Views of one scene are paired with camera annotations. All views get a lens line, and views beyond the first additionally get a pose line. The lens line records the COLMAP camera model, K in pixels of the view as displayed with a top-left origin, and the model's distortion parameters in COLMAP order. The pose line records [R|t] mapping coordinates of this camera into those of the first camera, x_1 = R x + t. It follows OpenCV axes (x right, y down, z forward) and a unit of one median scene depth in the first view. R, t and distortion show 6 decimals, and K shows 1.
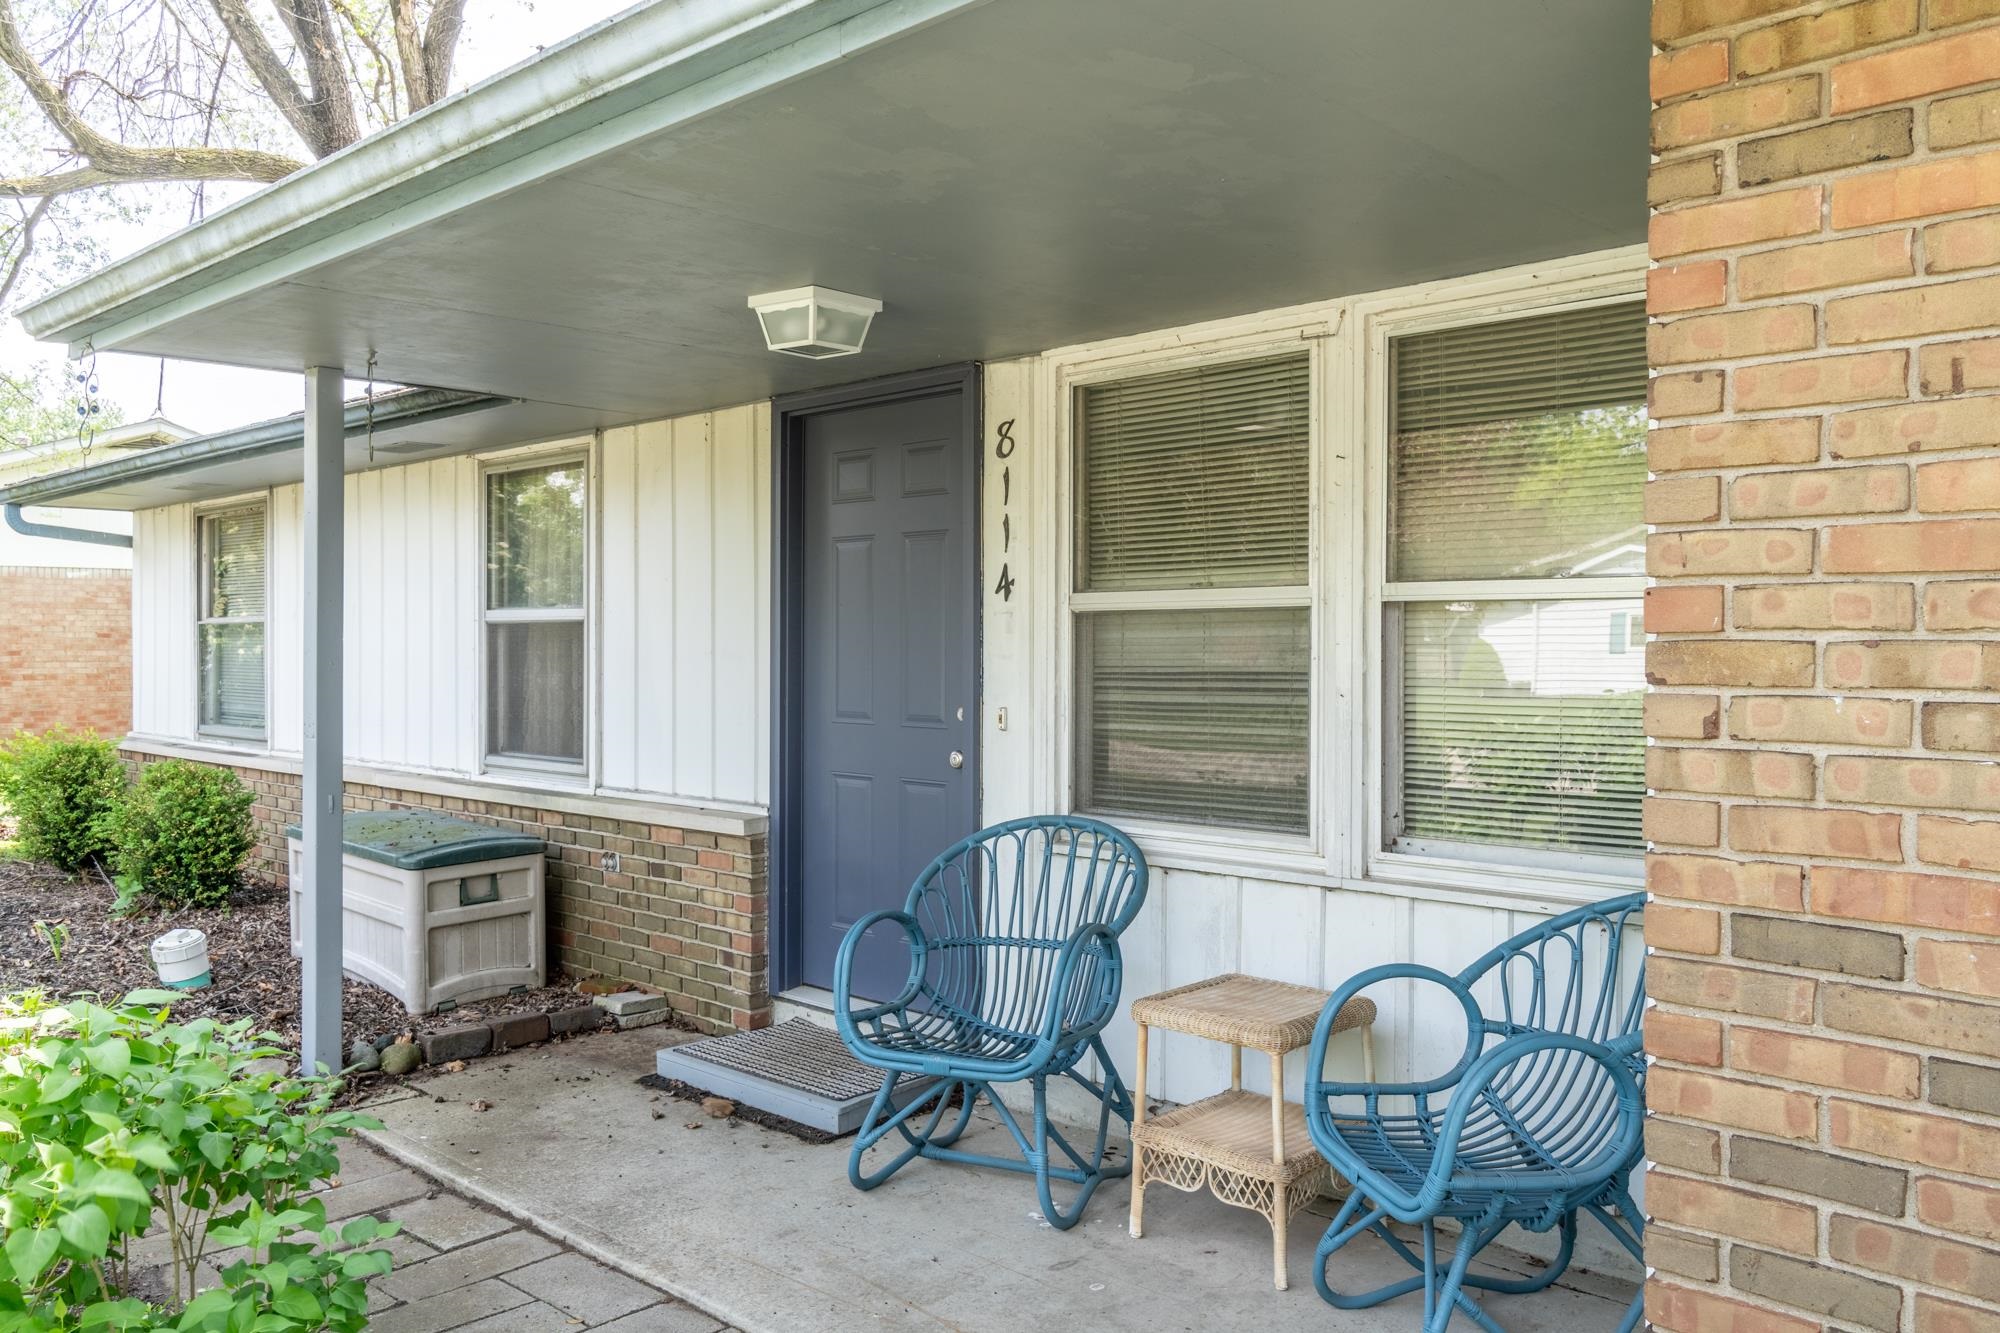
lens RADIAL K [[1478.9, 0, 997.9], [0, 1478.9, 627.0], [0, 0, 1]] dist [-0.006444, -0.002355]
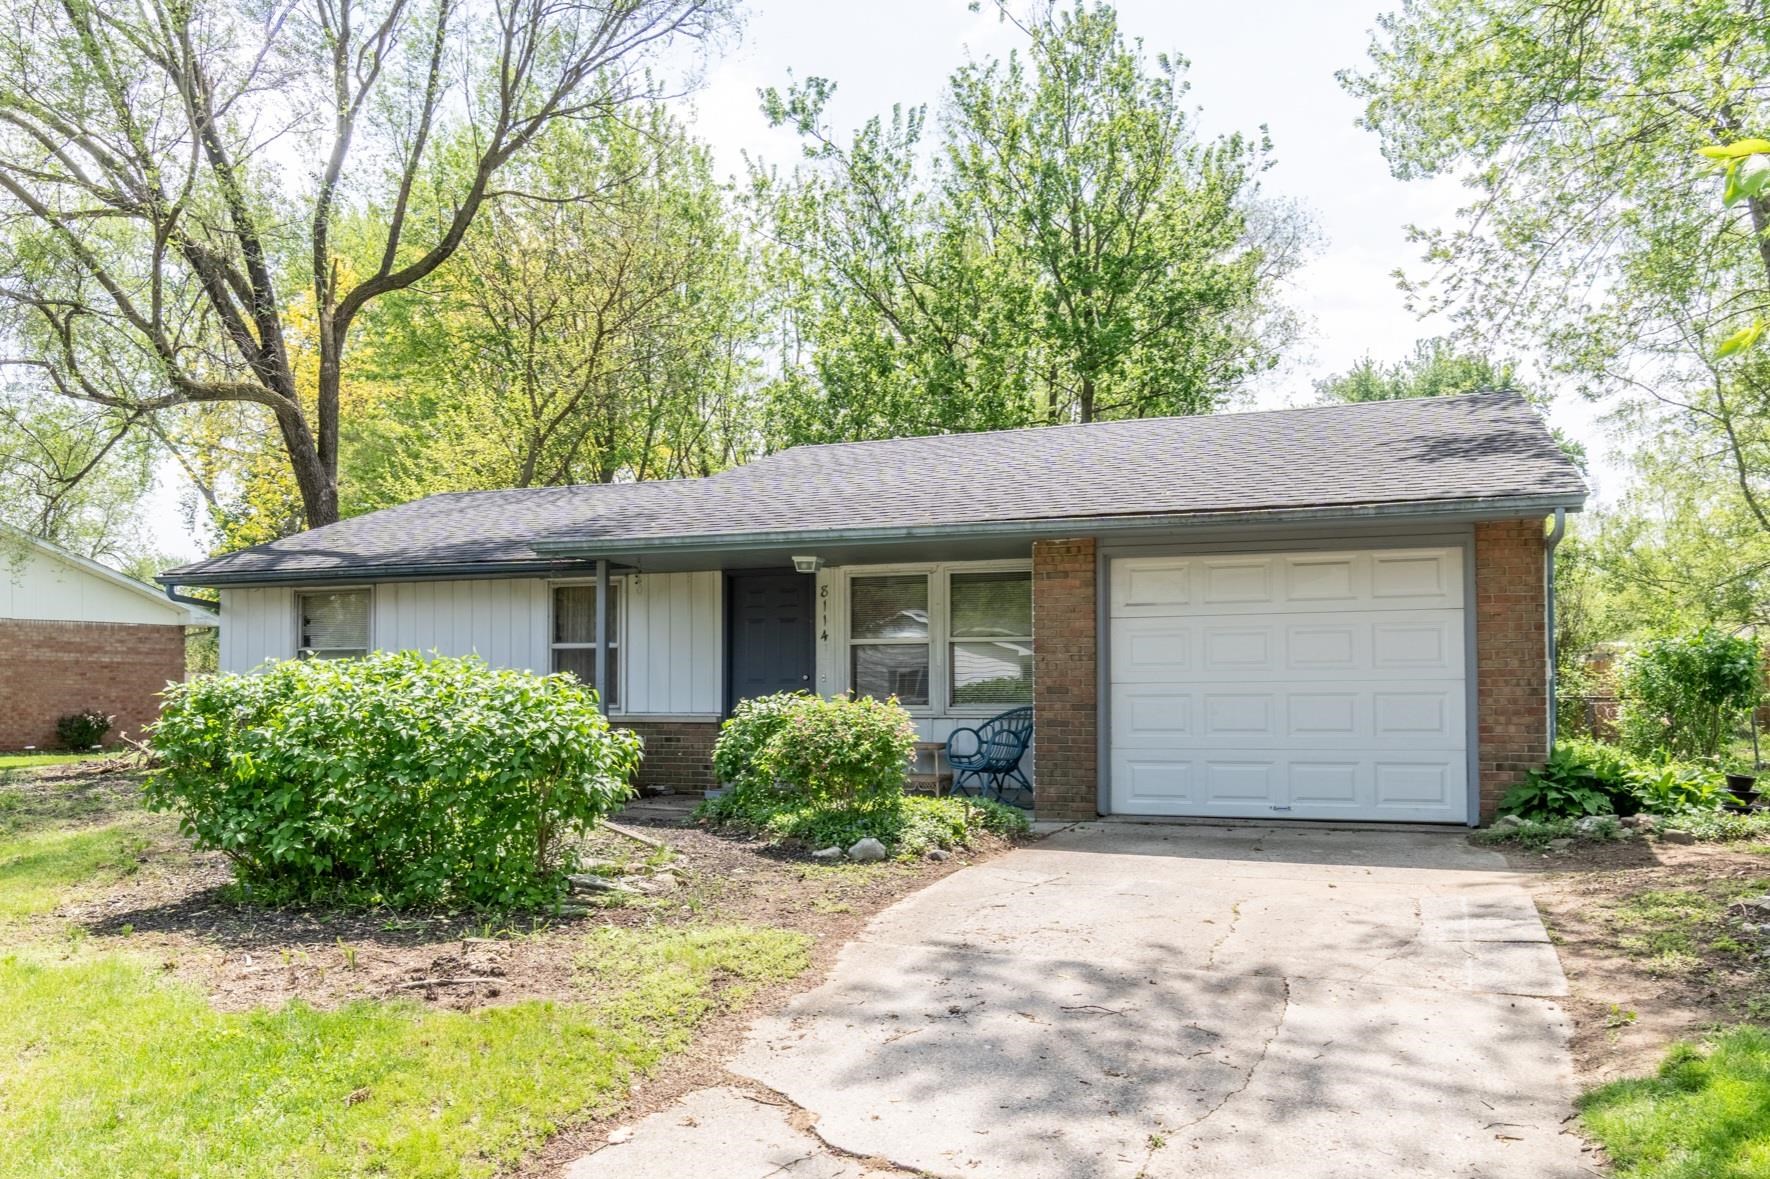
lens RADIAL K [[1251.1, 0, 885.0], [0, 1251.1, 589.5], [0, 0, 1]] dist [-0.000733, -0.000261]
pose [[0.913721, 0.026455, 0.405480, -1.126662], [-0.000029, 0.997883, -0.065040, 0.053784], [-0.406342, 0.059416, 0.911787, -1.771703]]
